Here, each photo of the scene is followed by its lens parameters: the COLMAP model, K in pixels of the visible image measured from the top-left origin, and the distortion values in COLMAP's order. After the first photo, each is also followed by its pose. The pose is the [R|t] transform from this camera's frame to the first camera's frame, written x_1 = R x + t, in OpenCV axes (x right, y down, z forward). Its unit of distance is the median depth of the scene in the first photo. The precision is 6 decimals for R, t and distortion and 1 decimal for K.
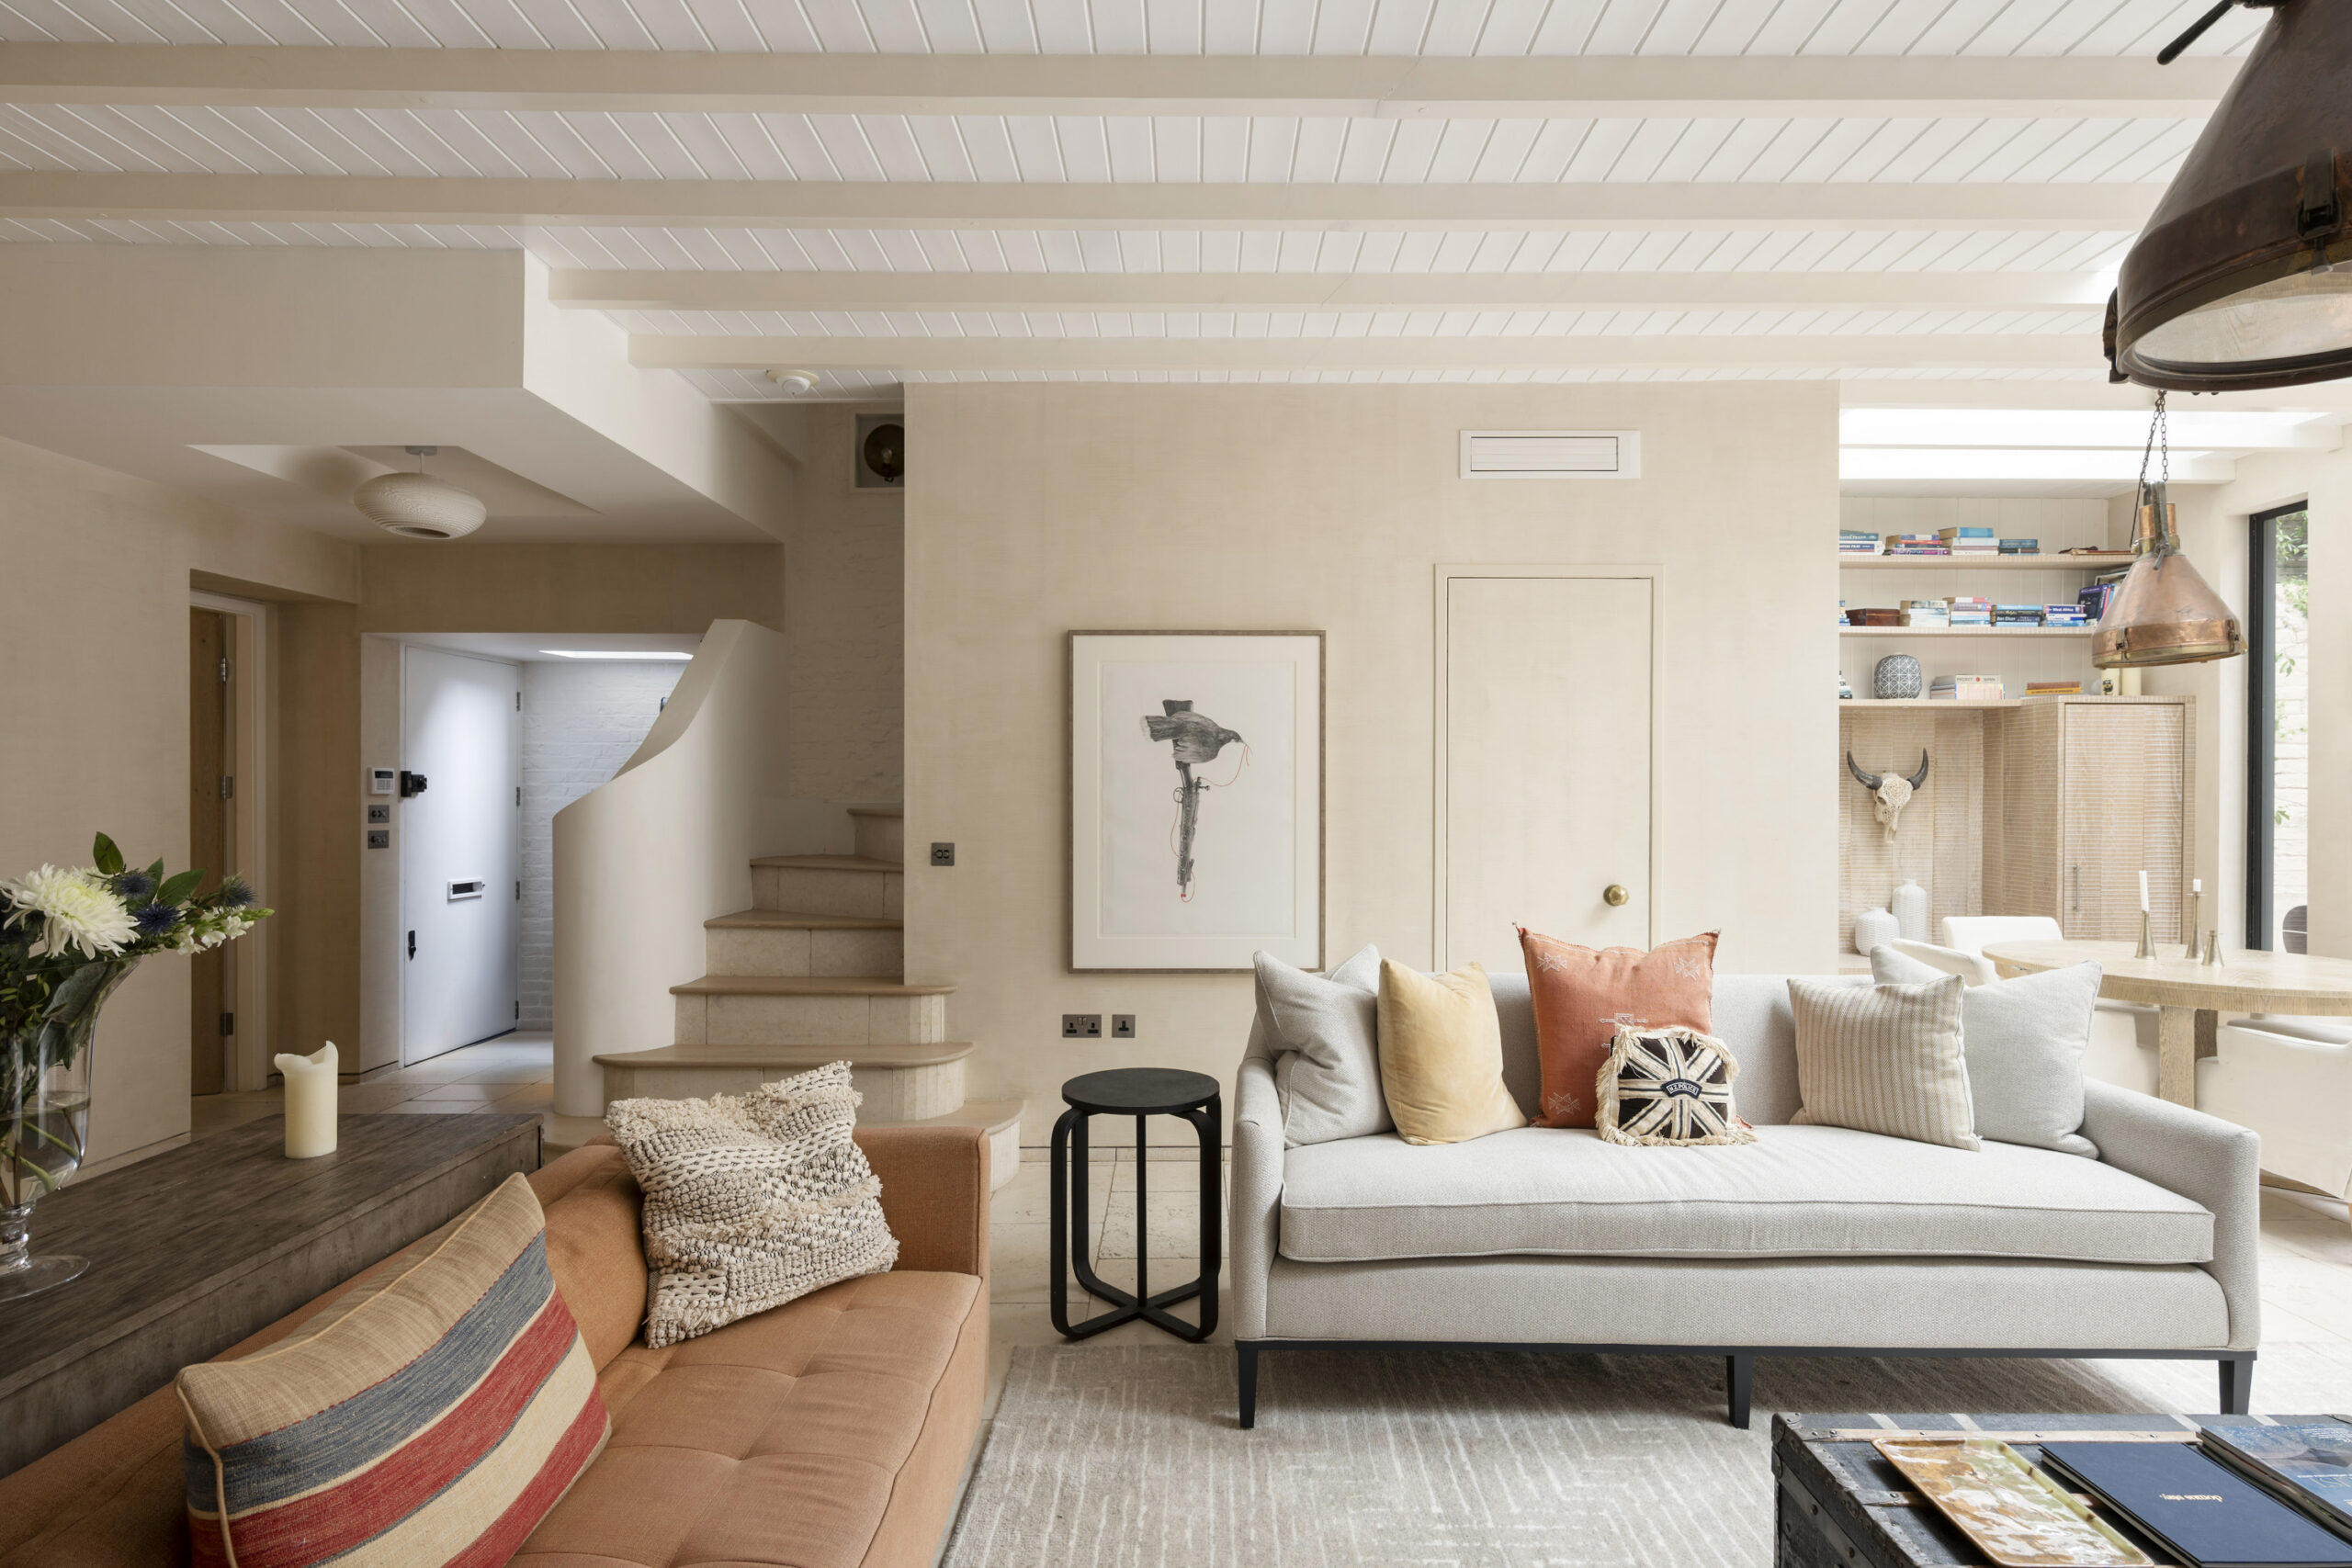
lens RADIAL K [[1153.6, 0, 1181.6], [0, 1153.6, 805.1], [0, 0, 1]] dist [-0.001753, -0.000354]
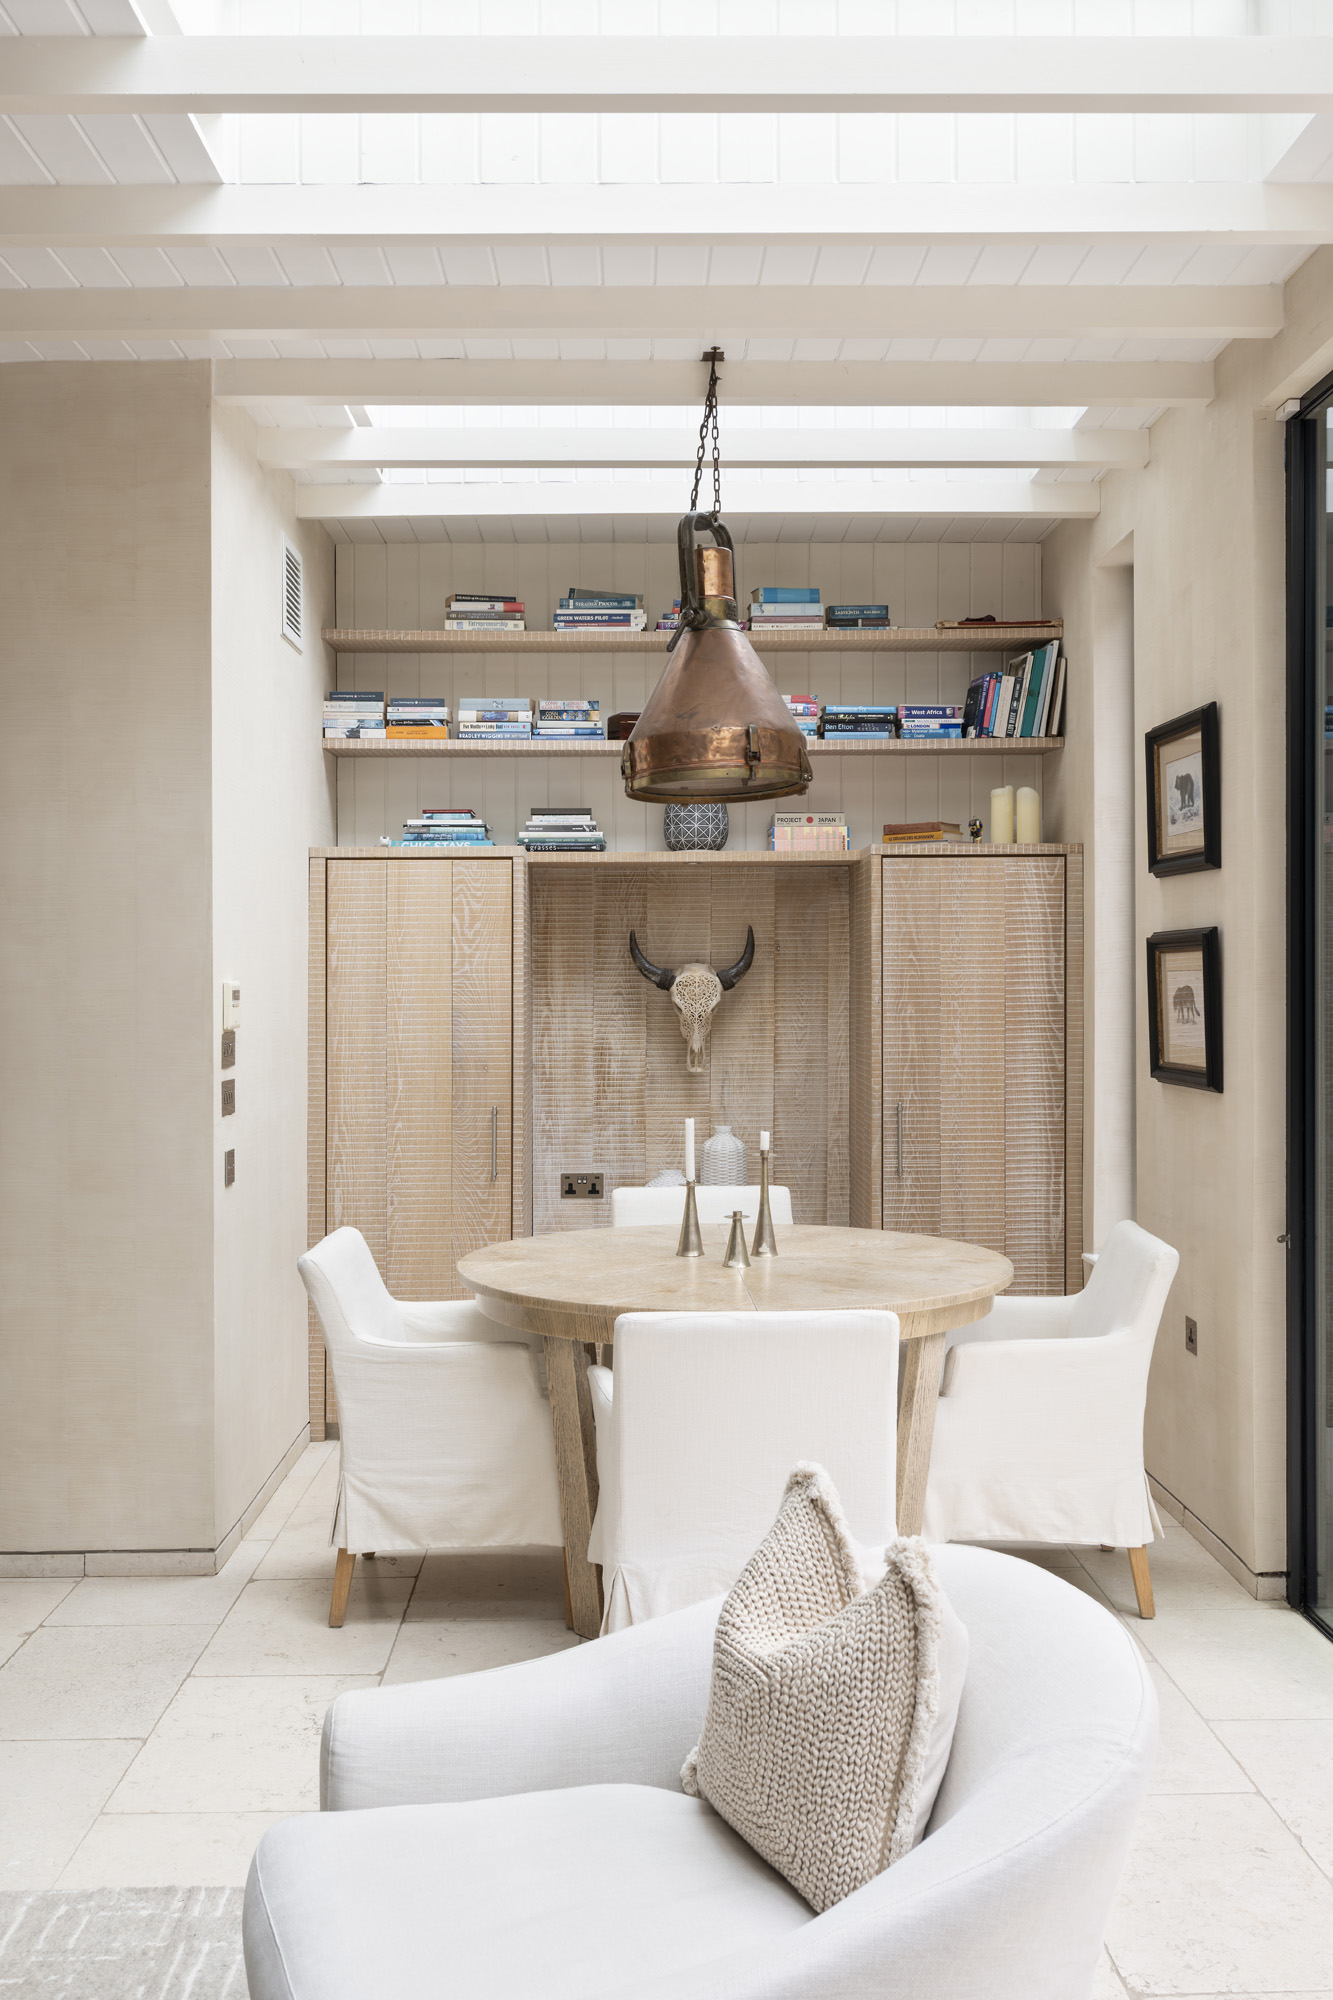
lens RADIAL K [[1702.9, 0, 663.0], [0, 1702.9, 999.5], [0, 0, 1]] dist [-0.006074, -0.005365]
pose [[0.999915, -0.007045, 0.010932, 0.603710], [0.007059, 0.999974, -0.001218, -0.006572], [-0.010923, 0.001295, 0.999940, 0.035319]]
